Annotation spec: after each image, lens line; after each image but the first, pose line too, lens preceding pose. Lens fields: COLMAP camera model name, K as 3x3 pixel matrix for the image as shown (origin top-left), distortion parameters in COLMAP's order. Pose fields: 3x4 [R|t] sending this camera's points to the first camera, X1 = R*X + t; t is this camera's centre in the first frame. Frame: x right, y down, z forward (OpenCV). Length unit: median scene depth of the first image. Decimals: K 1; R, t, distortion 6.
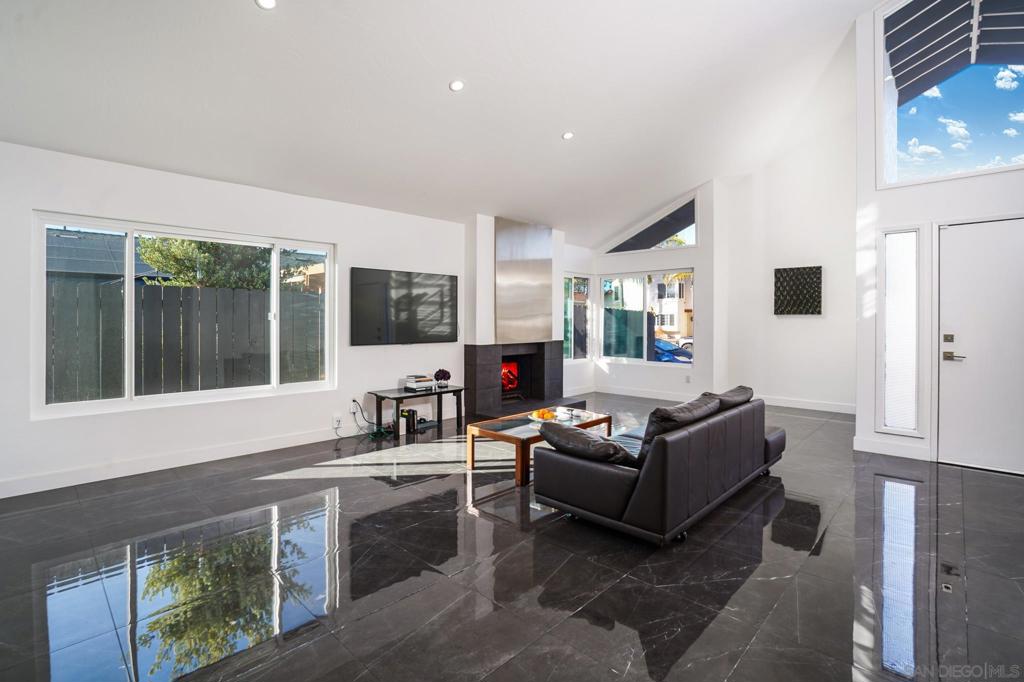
lens RADIAL K [[478.0, 0, 508.0], [0, 478.0, 327.6], [0, 0, 1]] dist [-0.052531, 0.019730]
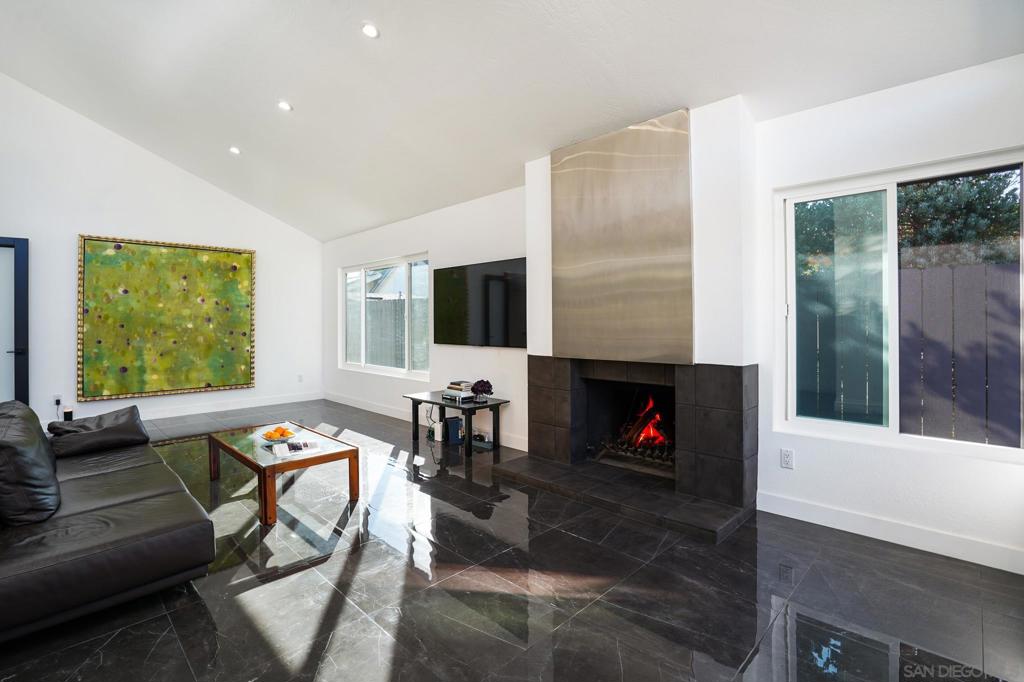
lens RADIAL K [[478.0, 0, 508.0], [0, 478.0, 327.6], [0, 0, 1]] dist [-0.052531, 0.019730]
pose [[-0.004253, 0.001652, -0.999990, 0.622186], [-0.004640, 0.999988, 0.001672, -0.003867], [0.999980, 0.004647, -0.004245, 0.974188]]
